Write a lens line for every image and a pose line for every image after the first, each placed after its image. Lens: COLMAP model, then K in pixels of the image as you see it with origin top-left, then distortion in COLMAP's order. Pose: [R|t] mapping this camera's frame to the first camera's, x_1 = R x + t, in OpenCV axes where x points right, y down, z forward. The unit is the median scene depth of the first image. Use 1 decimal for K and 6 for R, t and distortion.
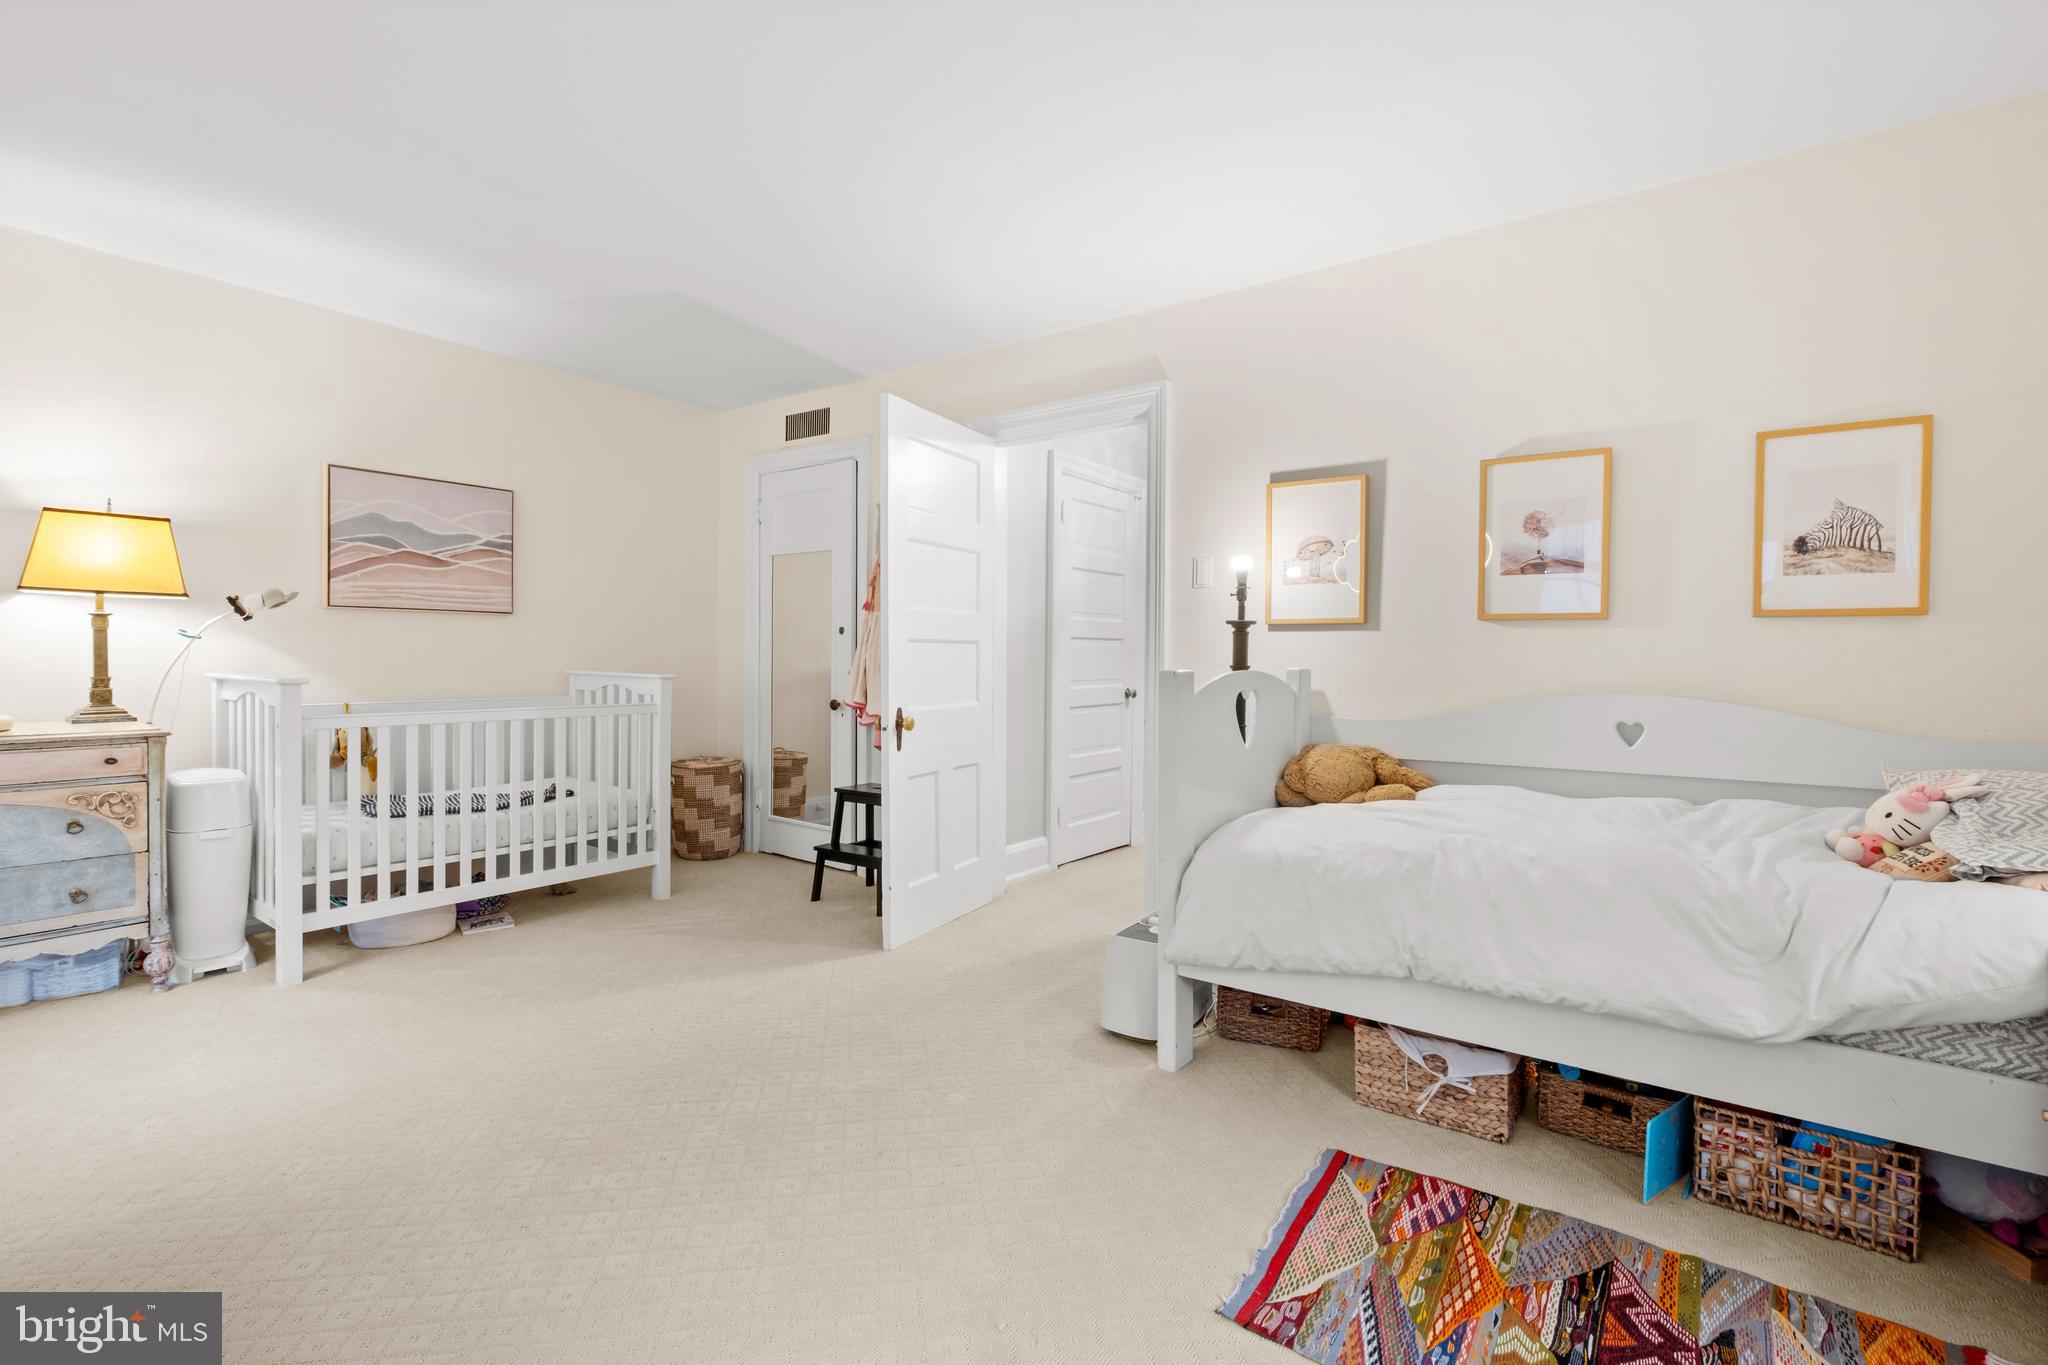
lens RADIAL K [[935.1, 0, 1031.5], [0, 935.1, 675.0], [0, 0, 1]] dist [-0.001576, -0.000555]
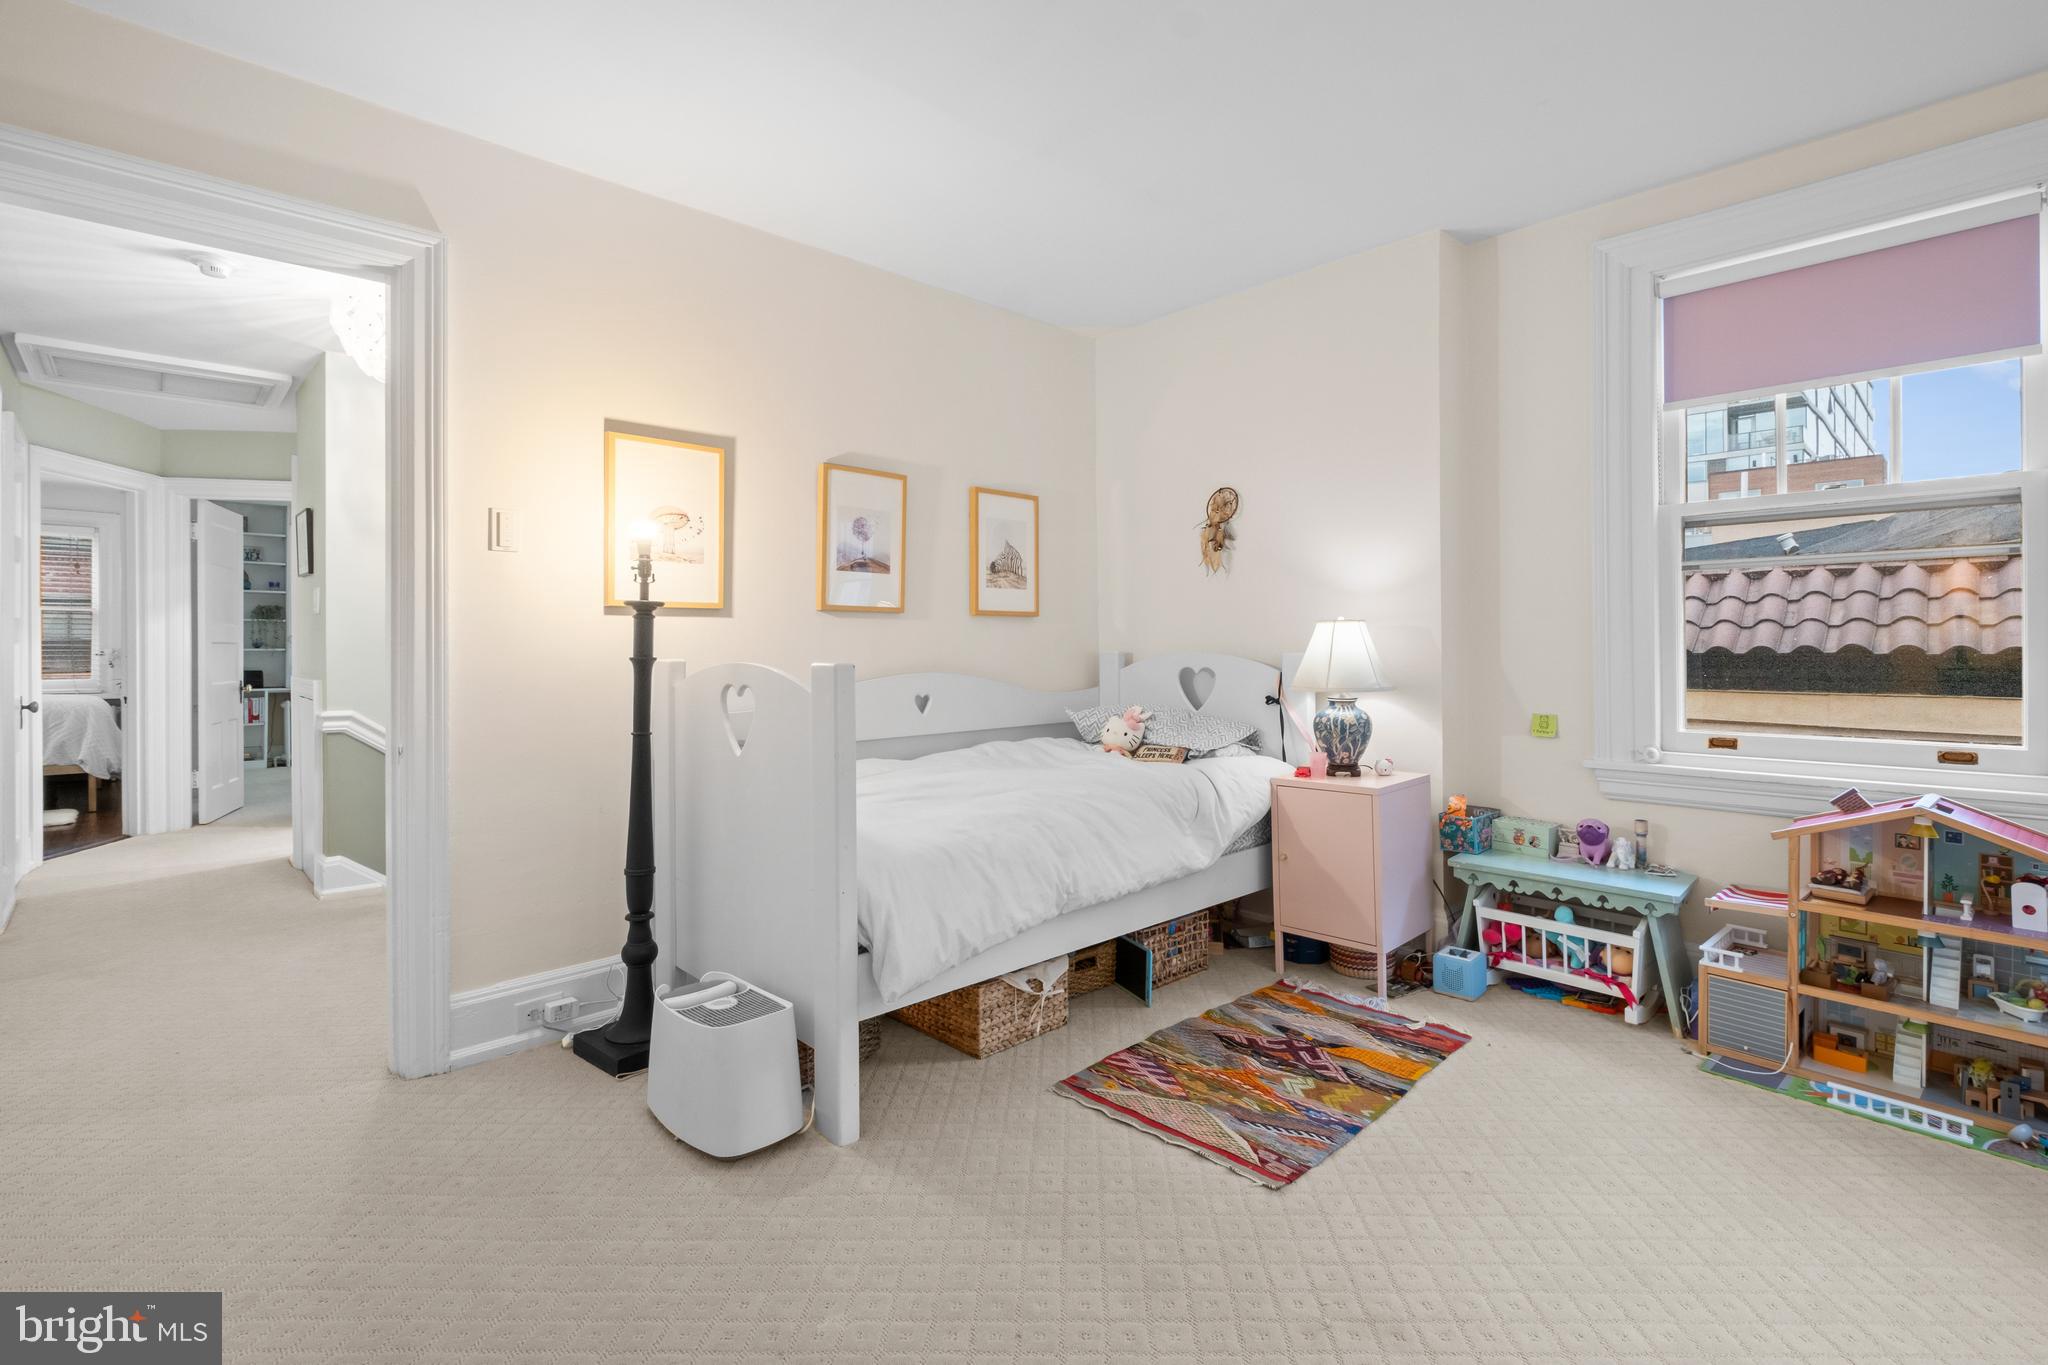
lens RADIAL K [[935.1, 0, 1063.5], [0, 935.1, 649.1], [0, 0, 1]] dist [-0.001576, -0.000555]
pose [[0.170069, -0.013249, 0.985343, -0.661143], [0.024915, 0.999648, 0.009141, -0.021188], [-0.985117, 0.022995, 0.170339, 0.676694]]
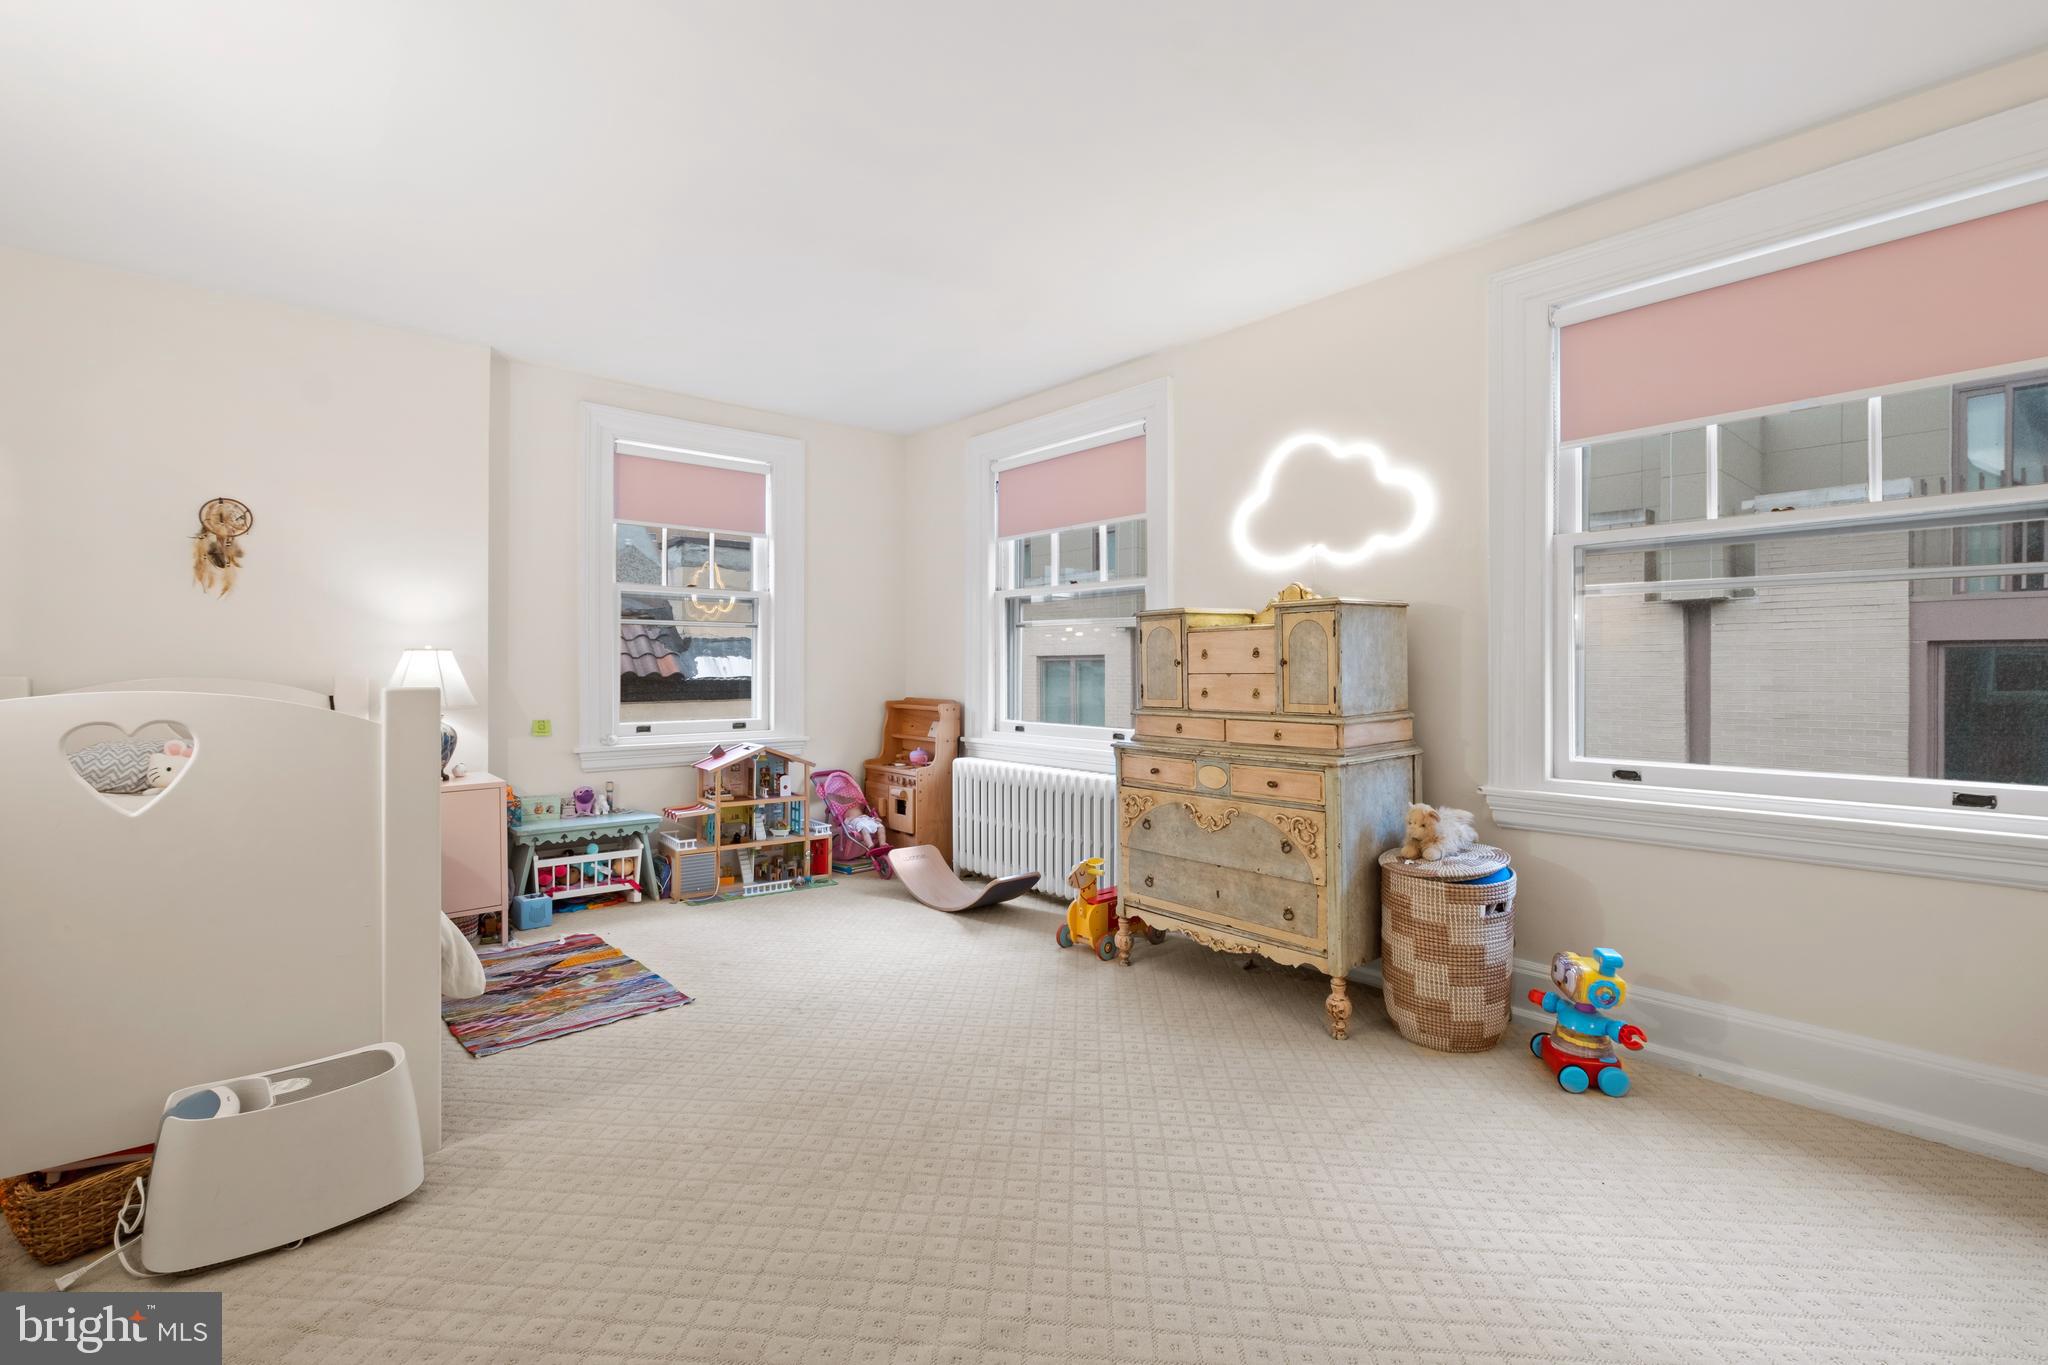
lens RADIAL K [[935.1, 0, 1012.5], [0, 935.1, 670.1], [0, 0, 1]] dist [-0.001576, -0.000555]
pose [[-0.971326, -0.011095, 0.237491, -0.598321], [-0.005440, 0.999686, 0.024455, -0.048955], [-0.237688, 0.022462, -0.971082, 1.776335]]
